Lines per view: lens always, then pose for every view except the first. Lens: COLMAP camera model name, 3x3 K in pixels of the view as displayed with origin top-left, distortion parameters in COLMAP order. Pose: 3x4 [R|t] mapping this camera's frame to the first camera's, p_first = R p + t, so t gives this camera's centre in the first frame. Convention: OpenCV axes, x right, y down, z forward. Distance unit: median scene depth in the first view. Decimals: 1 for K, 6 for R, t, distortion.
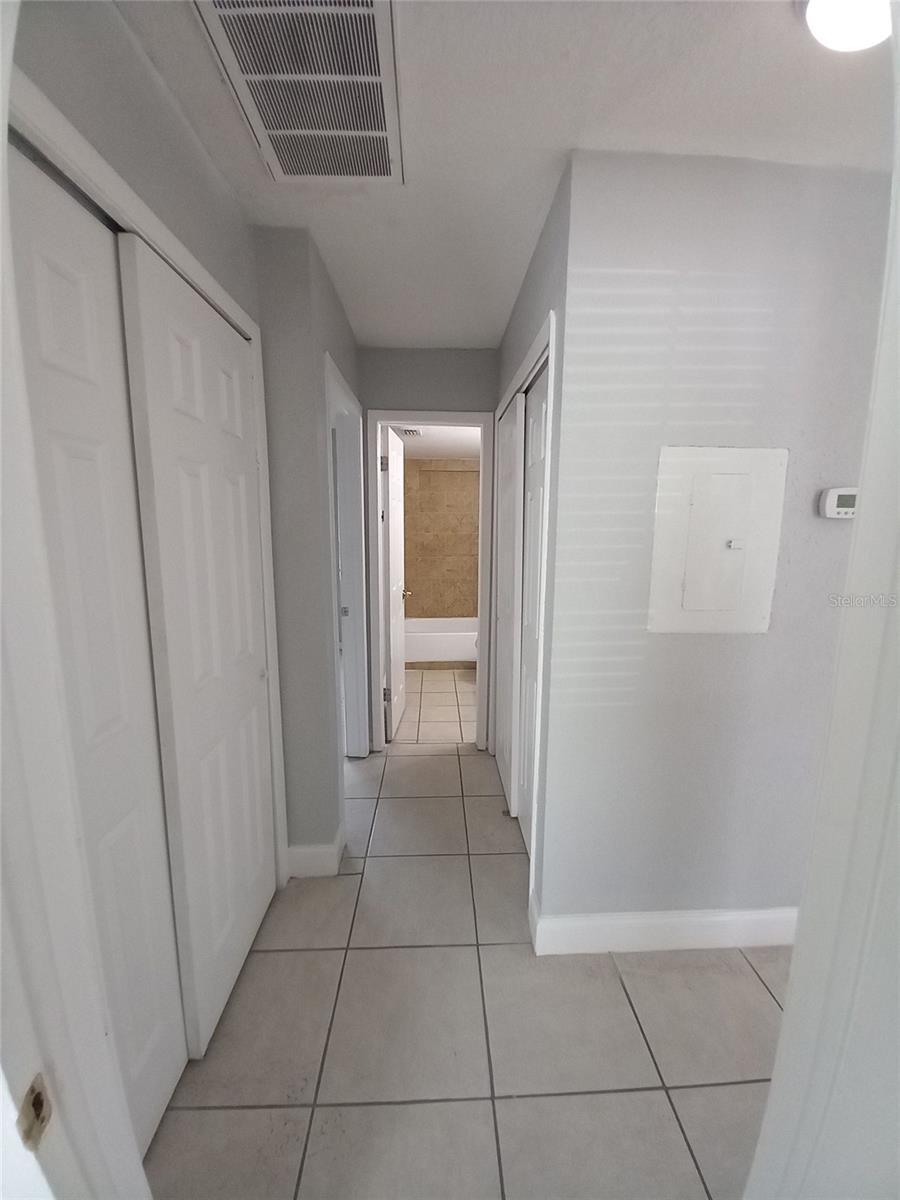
lens RADIAL K [[472.7, 0, 447.7], [0, 472.7, 599.3], [0, 0, 1]] dist [-0.014298, -0.000118]
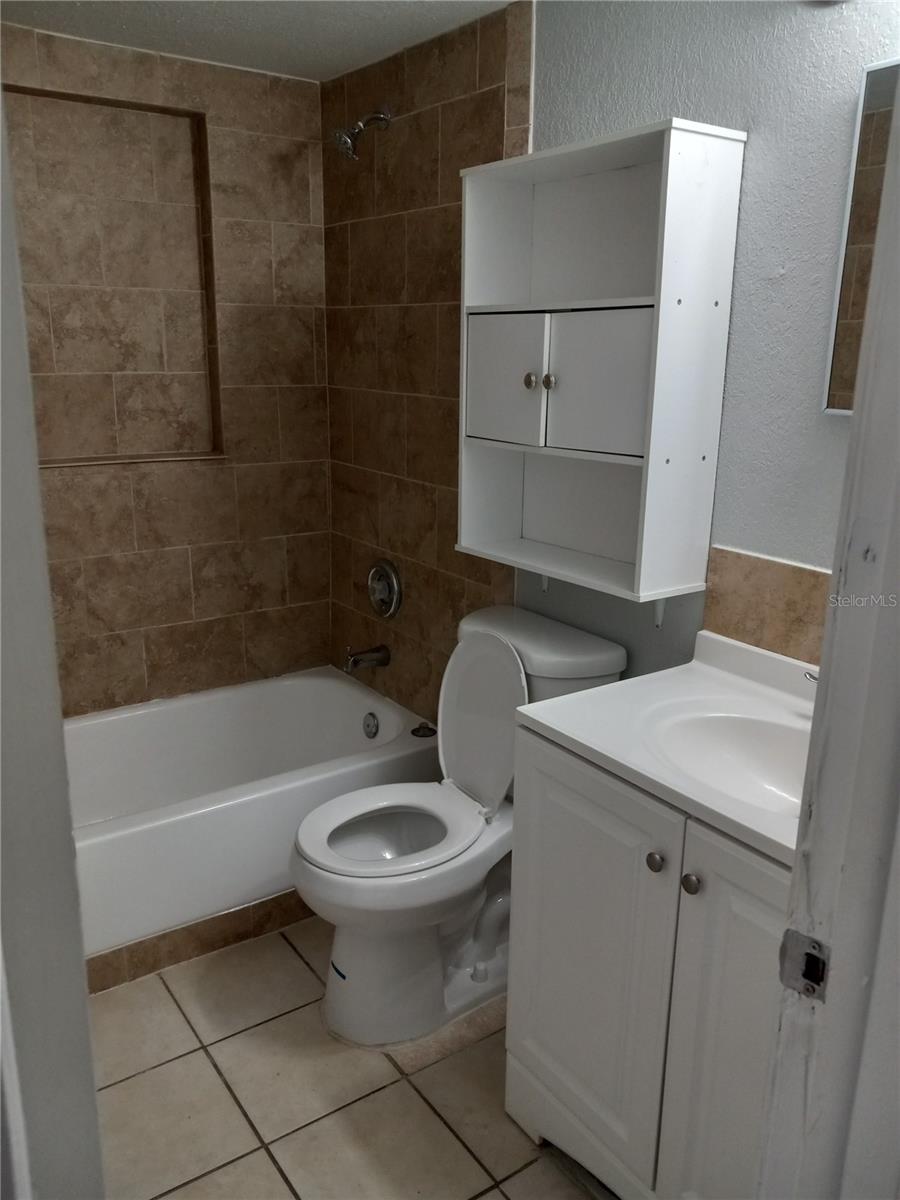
lens RADIAL K [[961.6, 0, 447.9], [0, 961.6, 601.1], [0, 0, 1]] dist [0.020287, -0.052343]
pose [[0.839909, -0.144682, 0.523087, -0.080641], [0.085661, 0.987071, 0.135472, -0.075459], [-0.535925, -0.068976, 0.841443, 0.478961]]
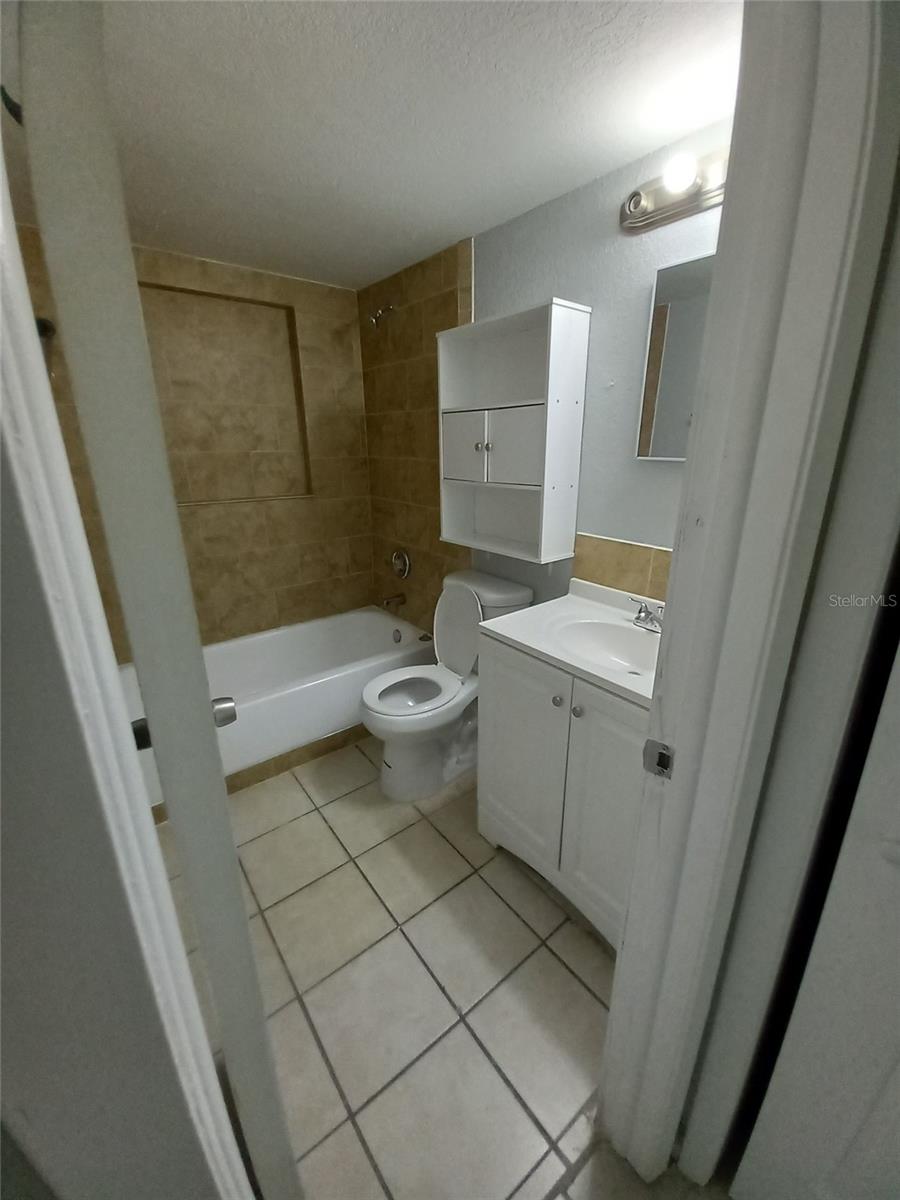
lens RADIAL K [[472.7, 0, 459.7], [0, 472.7, 596.7], [0, 0, 1]] dist [-0.014298, -0.000118]
pose [[0.800261, -0.200470, 0.565150, -0.069820], [0.110018, 0.975550, 0.190260, -0.067180], [-0.589473, -0.090080, 0.802749, 0.508354]]
